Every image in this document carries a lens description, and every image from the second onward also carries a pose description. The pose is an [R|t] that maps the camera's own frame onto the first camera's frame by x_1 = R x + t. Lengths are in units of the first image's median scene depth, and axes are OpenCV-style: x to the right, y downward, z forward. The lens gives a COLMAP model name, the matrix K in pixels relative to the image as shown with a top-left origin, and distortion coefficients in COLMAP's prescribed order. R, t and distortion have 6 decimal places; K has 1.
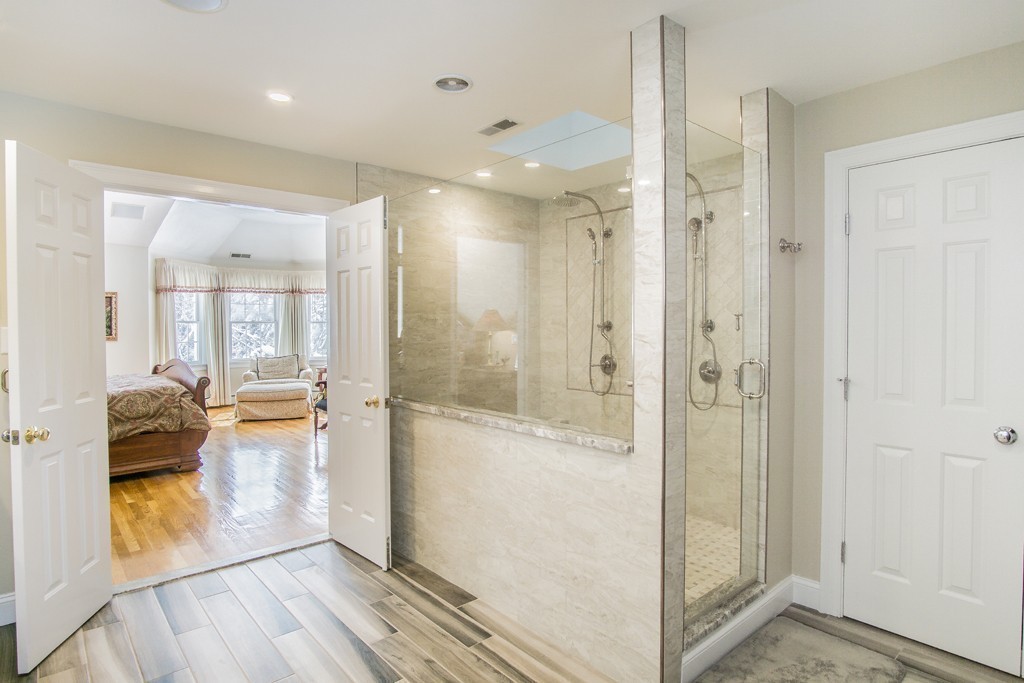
lens RADIAL K [[546.1, 0, 505.3], [0, 546.1, 335.2], [0, 0, 1]] dist [-0.027471, 0.000623]
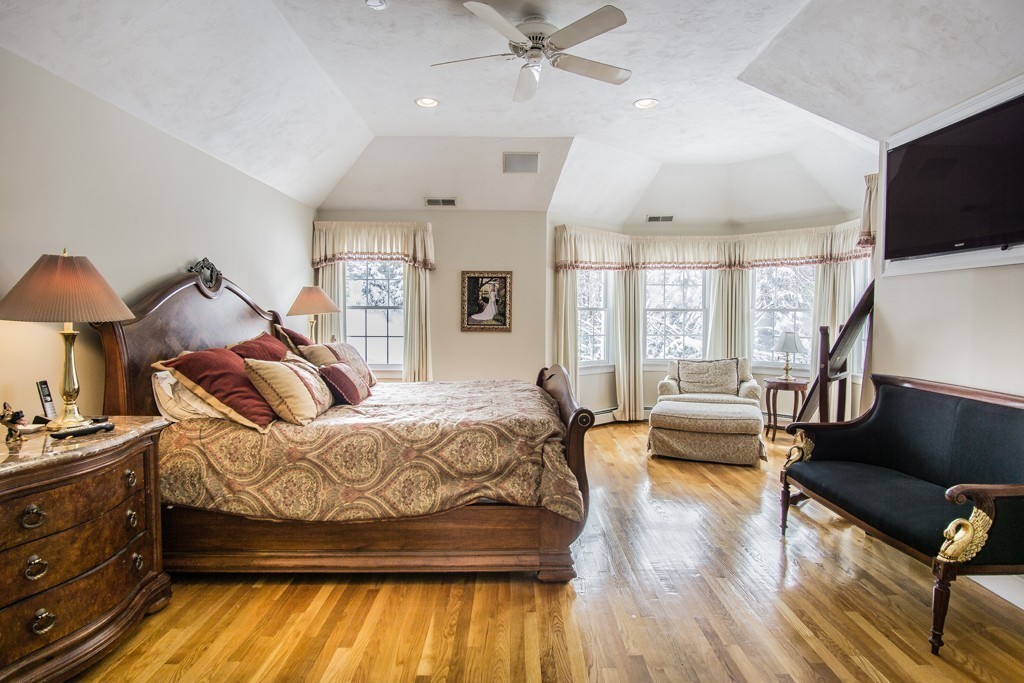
lens RADIAL K [[546.1, 0, 508.4], [0, 546.1, 336.2], [0, 0, 1]] dist [-0.027471, 0.000623]
pose [[0.746817, 0.030247, -0.664341, -0.169772], [-0.017946, 0.999518, 0.025333, -0.003513], [0.664787, -0.006997, 0.747000, 0.360218]]
